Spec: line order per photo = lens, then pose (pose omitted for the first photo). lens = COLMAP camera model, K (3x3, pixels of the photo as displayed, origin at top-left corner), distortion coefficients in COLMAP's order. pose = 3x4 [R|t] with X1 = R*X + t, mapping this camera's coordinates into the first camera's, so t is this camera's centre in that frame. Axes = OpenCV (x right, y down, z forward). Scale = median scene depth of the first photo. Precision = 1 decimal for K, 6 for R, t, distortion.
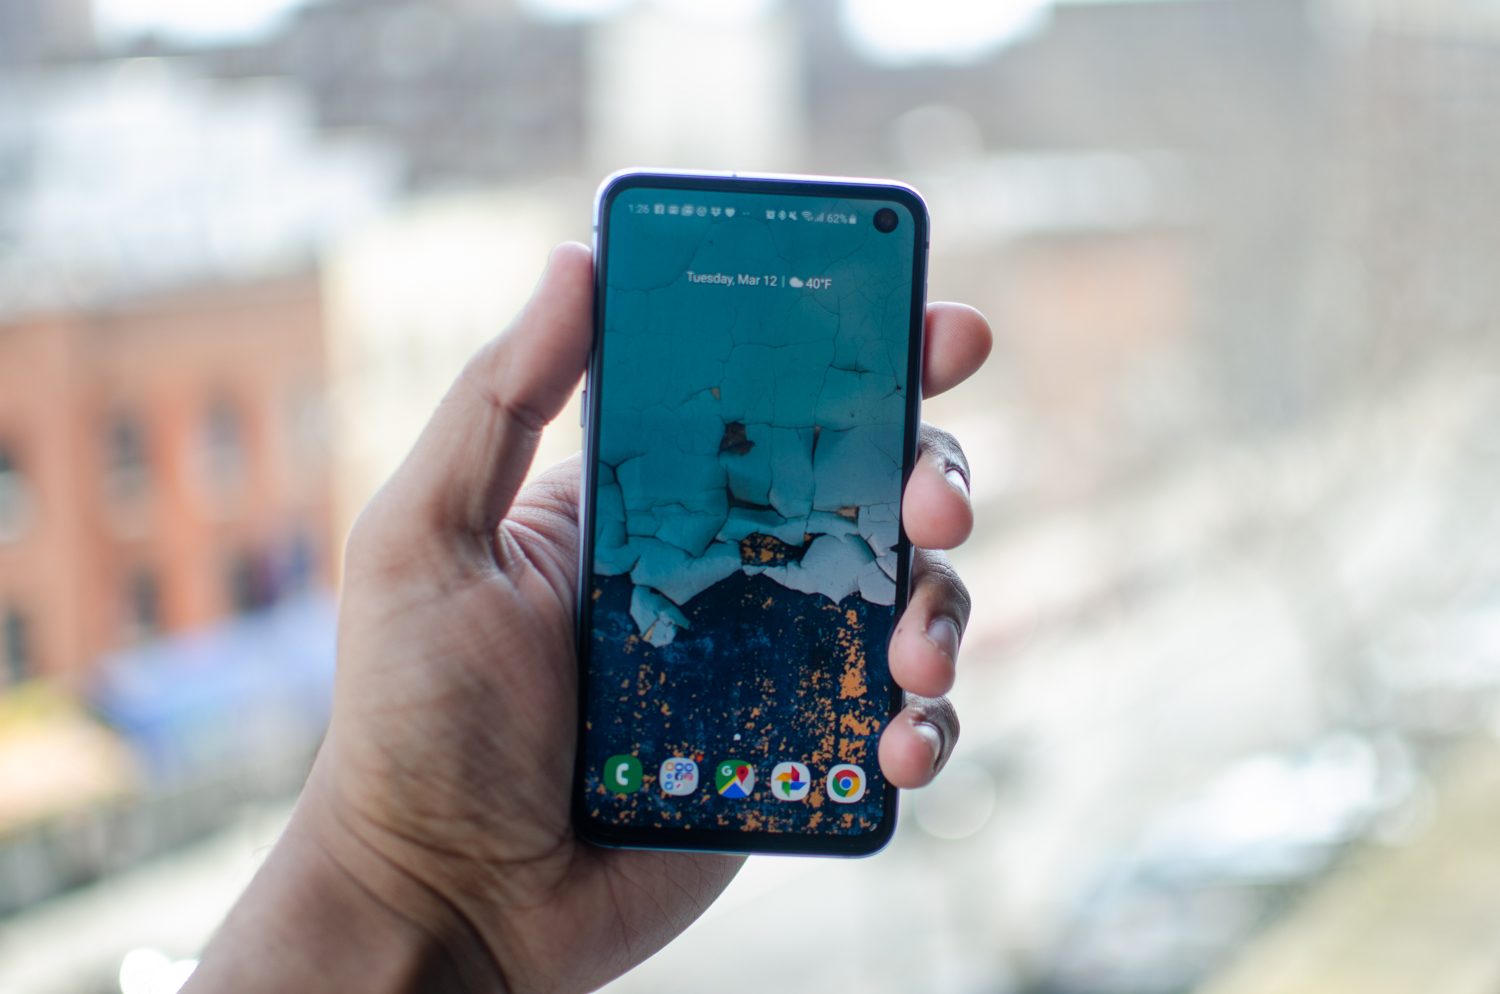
lens RADIAL K [[3307.8, 0, 757.0], [0, 3307.8, 492.5], [0, 0, 1]] dist [-0.319462, 0.000000]
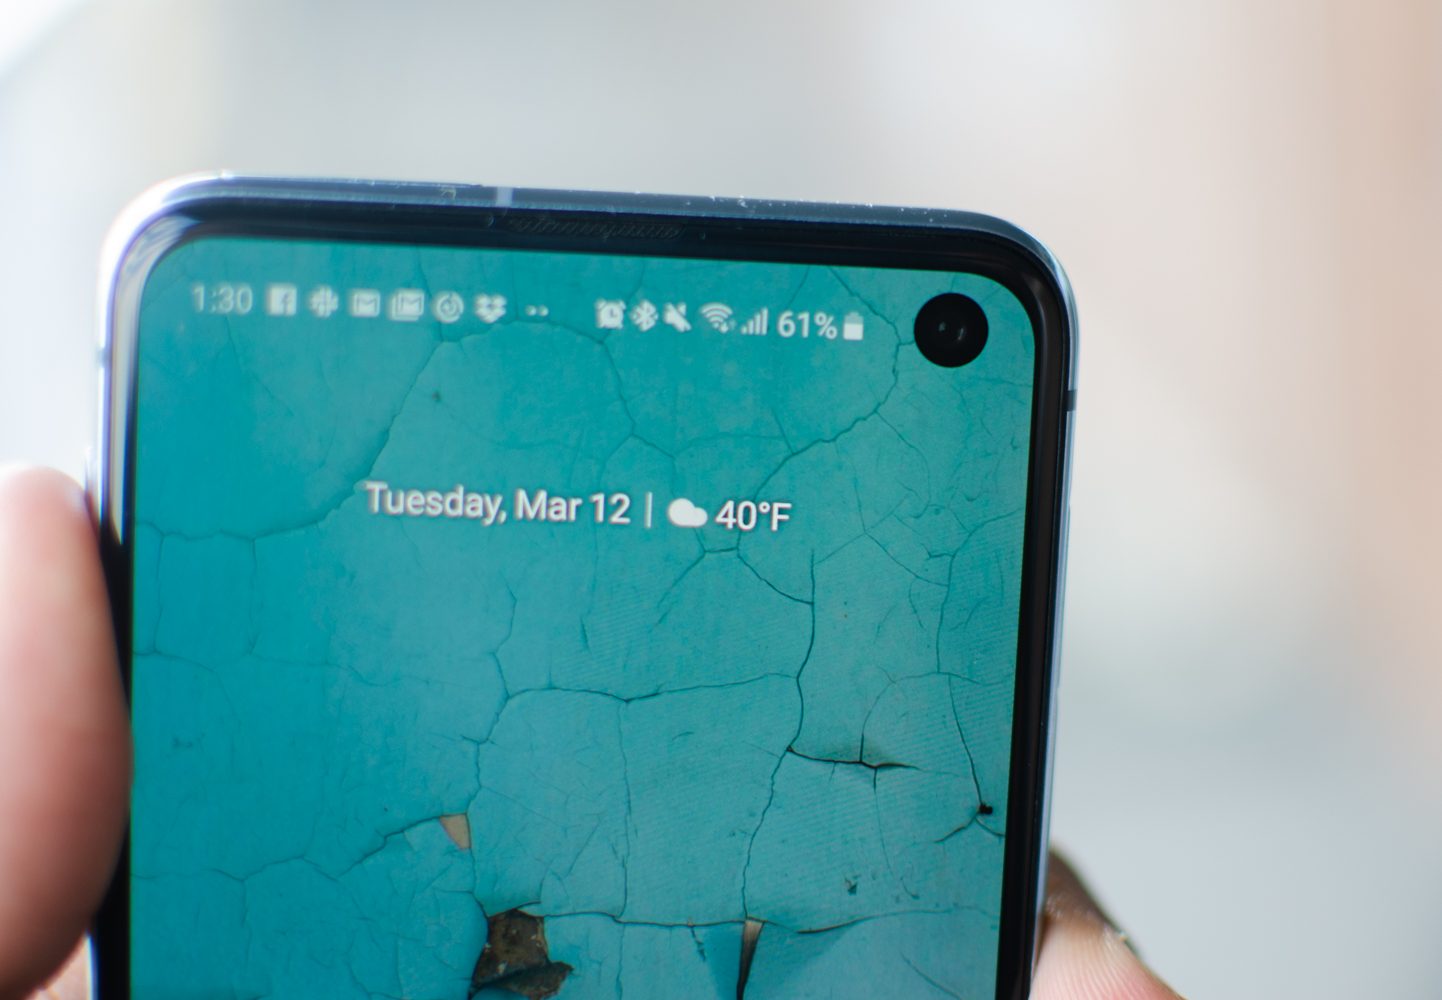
lens RADIAL K [[2294.1, 0, 658.4], [0, 2294.1, 510.0], [0, 0, 1]] dist [-0.017909, 0.000000]
pose [[0.998122, 0.000087, -0.061259, 0.022914], [-0.000260, 0.999996, -0.002817, -0.061673], [0.061259, 0.002828, 0.998118, 0.743825]]
